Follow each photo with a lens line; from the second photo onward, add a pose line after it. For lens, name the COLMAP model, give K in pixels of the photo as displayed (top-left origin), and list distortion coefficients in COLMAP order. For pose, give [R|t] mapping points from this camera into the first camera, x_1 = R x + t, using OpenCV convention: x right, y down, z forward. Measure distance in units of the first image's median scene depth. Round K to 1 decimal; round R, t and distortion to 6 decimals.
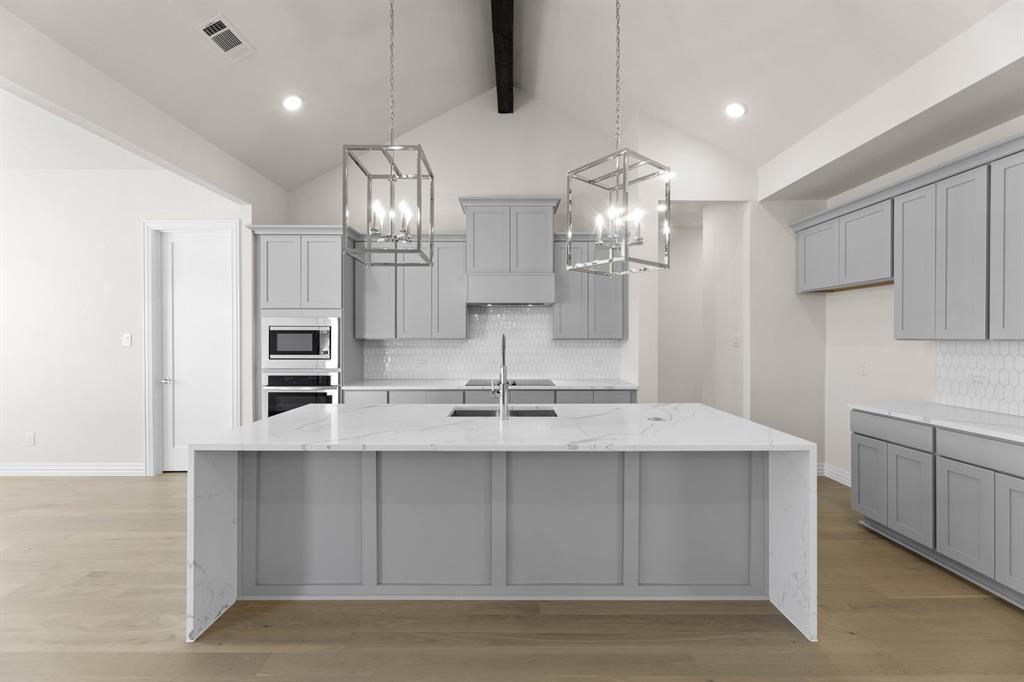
lens RADIAL K [[410.8, 0, 512.0], [0, 410.8, 341.0], [0, 0, 1]] dist [-0.005294, -0.000055]
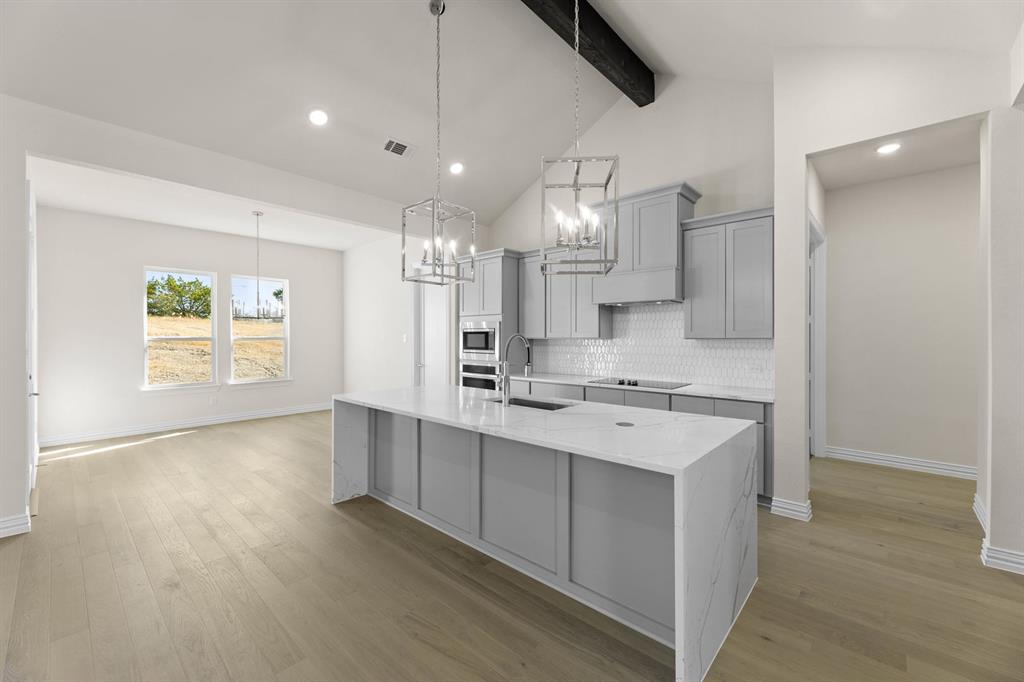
lens RADIAL K [[416.0, 0, 513.3], [0, 416.0, 338.7], [0, 0, 1]] dist [0.002201, 0.000387]
pose [[0.739503, 0.003446, -0.673145, 0.477720], [-0.003044, 0.999994, 0.001775, -0.005358], [0.673147, 0.000737, 0.739509, 0.073084]]
